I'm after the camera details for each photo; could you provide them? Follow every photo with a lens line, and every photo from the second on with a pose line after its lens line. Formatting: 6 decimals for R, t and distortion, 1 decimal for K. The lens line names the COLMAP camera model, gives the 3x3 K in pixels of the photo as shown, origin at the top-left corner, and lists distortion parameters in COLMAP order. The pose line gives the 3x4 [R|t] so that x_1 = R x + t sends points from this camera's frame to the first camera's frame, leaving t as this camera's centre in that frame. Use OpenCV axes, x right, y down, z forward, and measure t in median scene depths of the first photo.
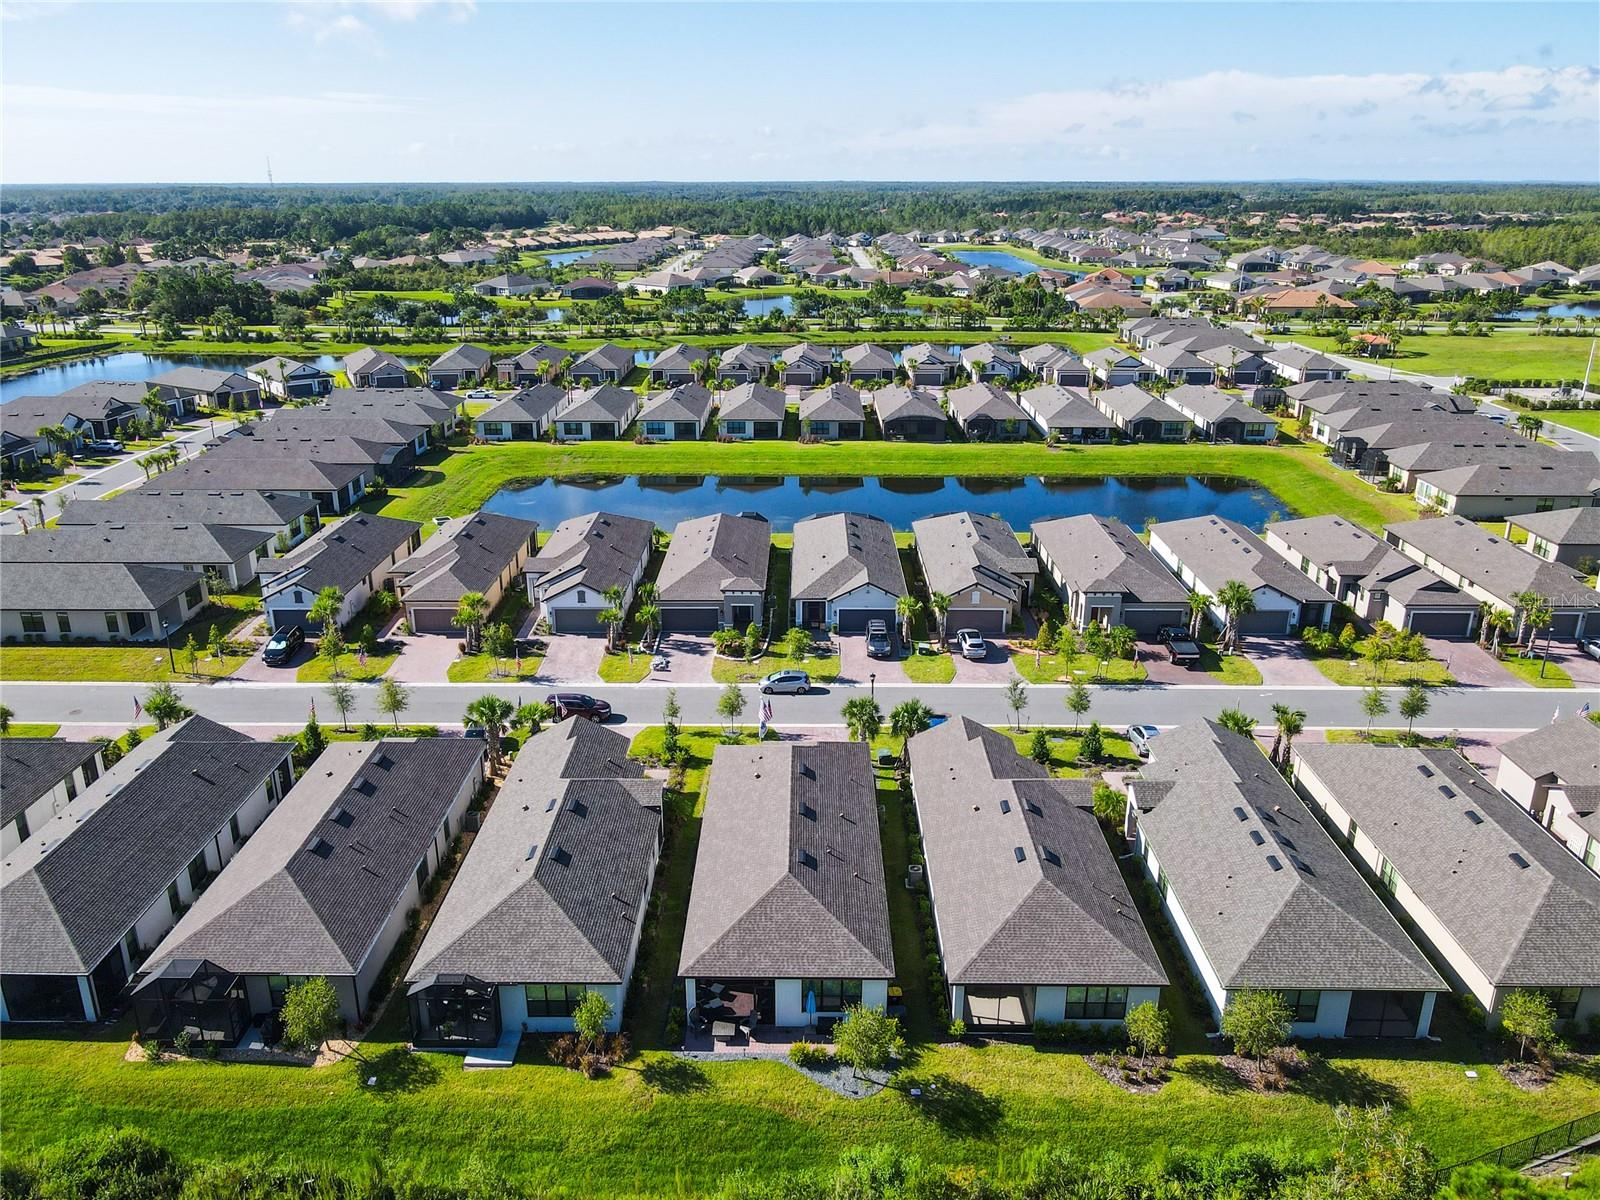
lens RADIAL K [[1206.2, 0, 794.3], [0, 1206.2, 604.2], [0, 0, 1]] dist [0.010896, 0.006383]
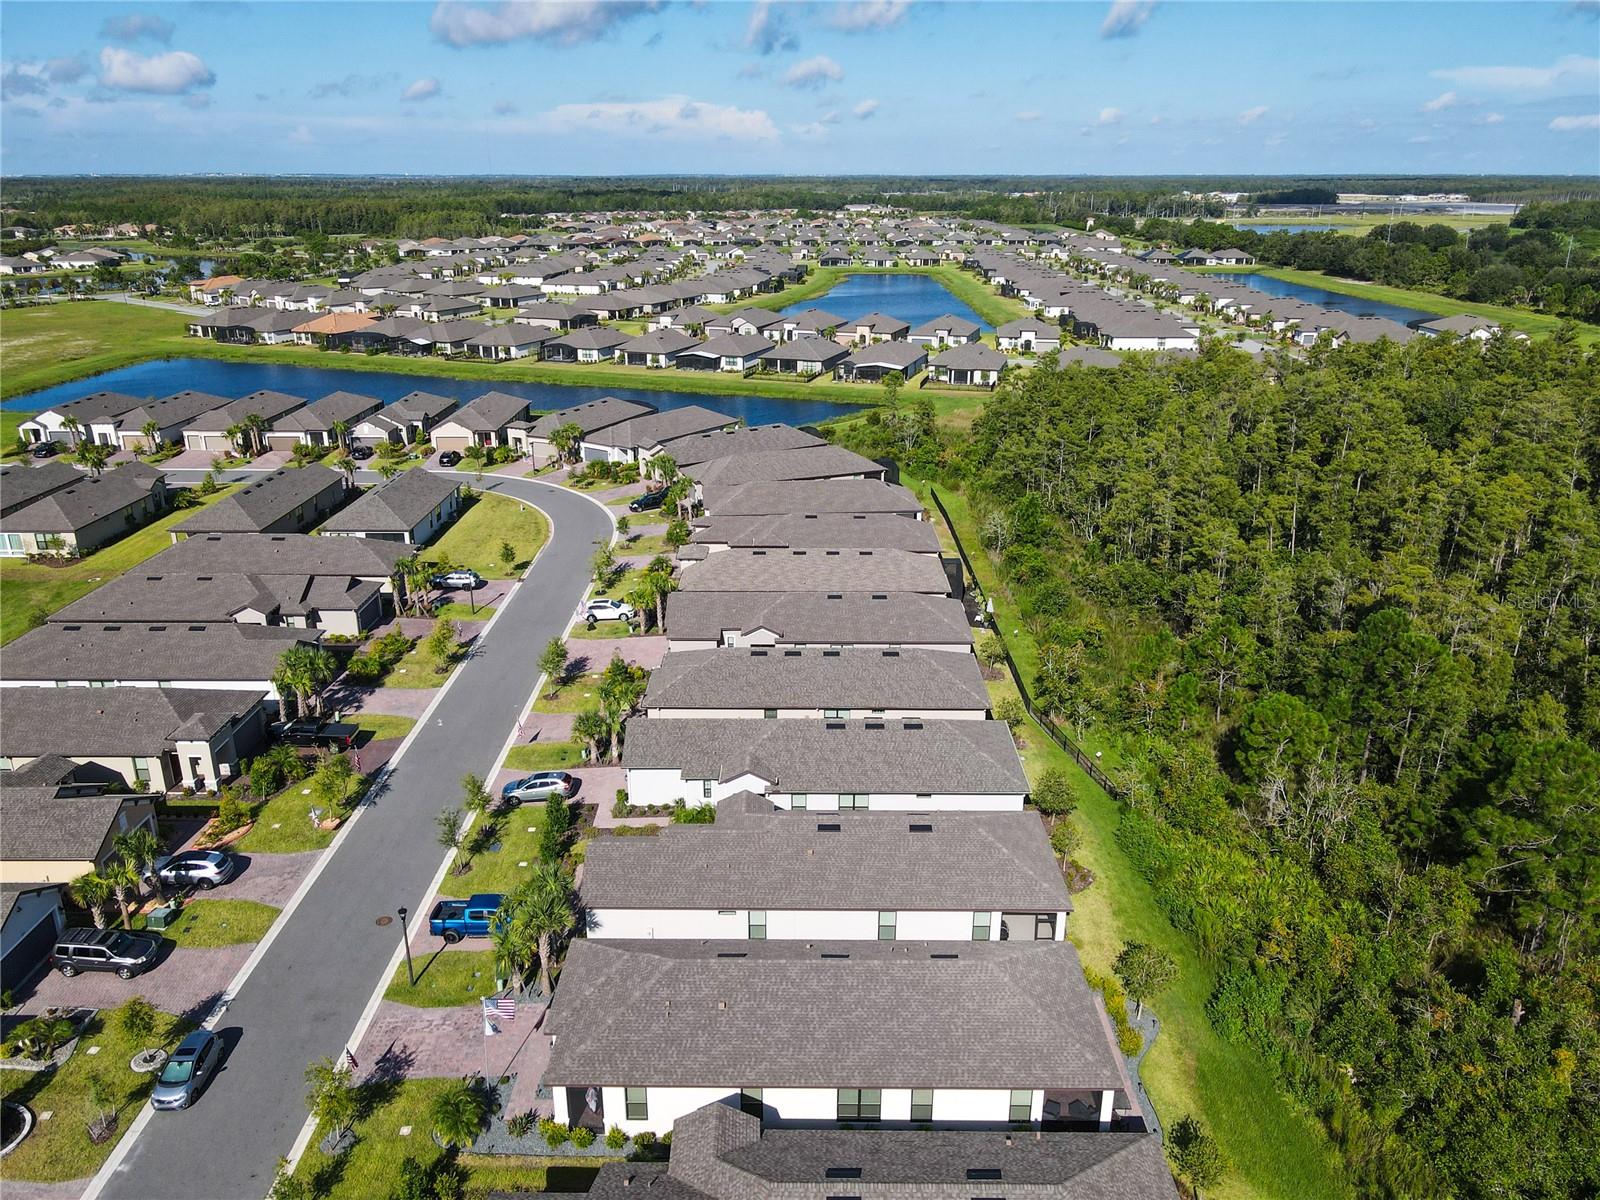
lens RADIAL K [[1206.2, 0, 794.3], [0, 1206.2, 604.2], [0, 0, 1]] dist [0.010896, 0.006383]
pose [[-0.002456, -0.330954, 0.943644, -0.457888], [0.335141, 0.888801, 0.312592, -0.204062], [-0.942165, 0.317021, 0.108734, 0.596850]]
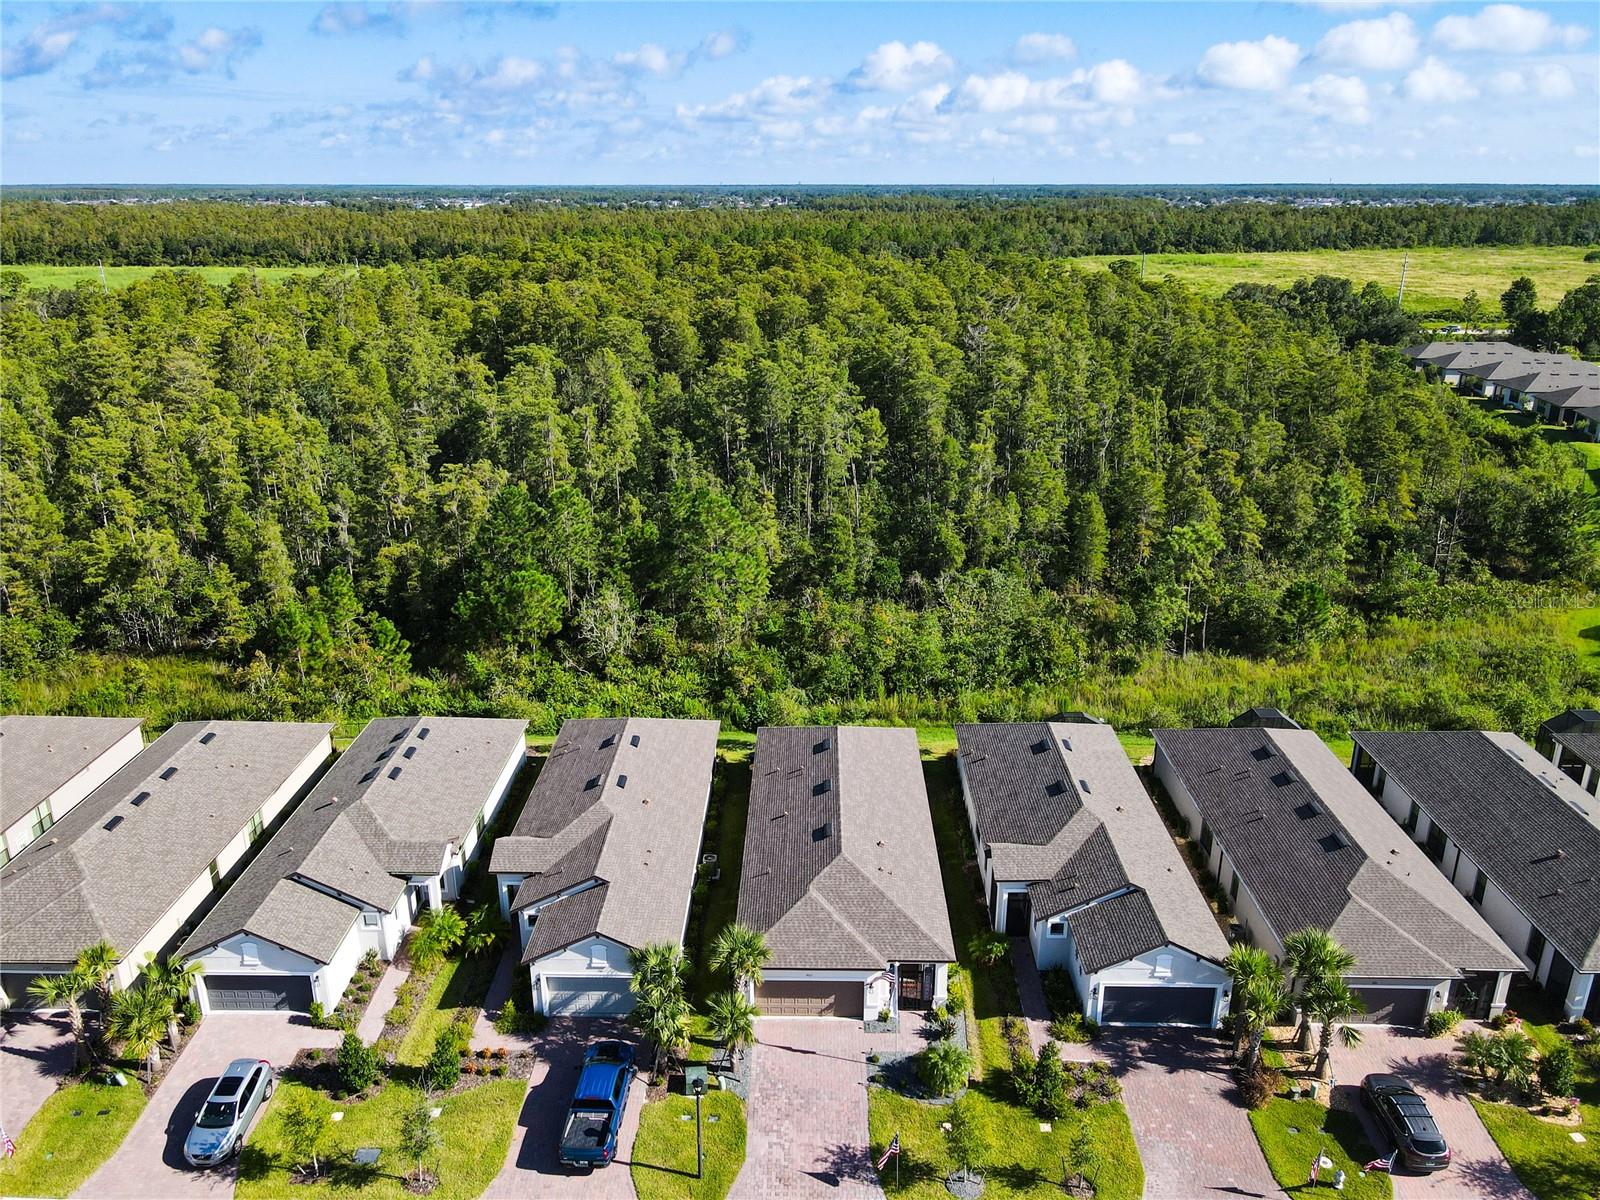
lens RADIAL K [[1206.2, 0, 794.3], [0, 1206.2, 604.2], [0, 0, 1]] dist [0.010896, 0.006383]
pose [[-0.999941, 0.000179, 0.010825, 0.015420], [0.006942, 0.777868, 0.628389, -0.380276], [-0.008308, 0.628428, -0.777824, 1.129724]]
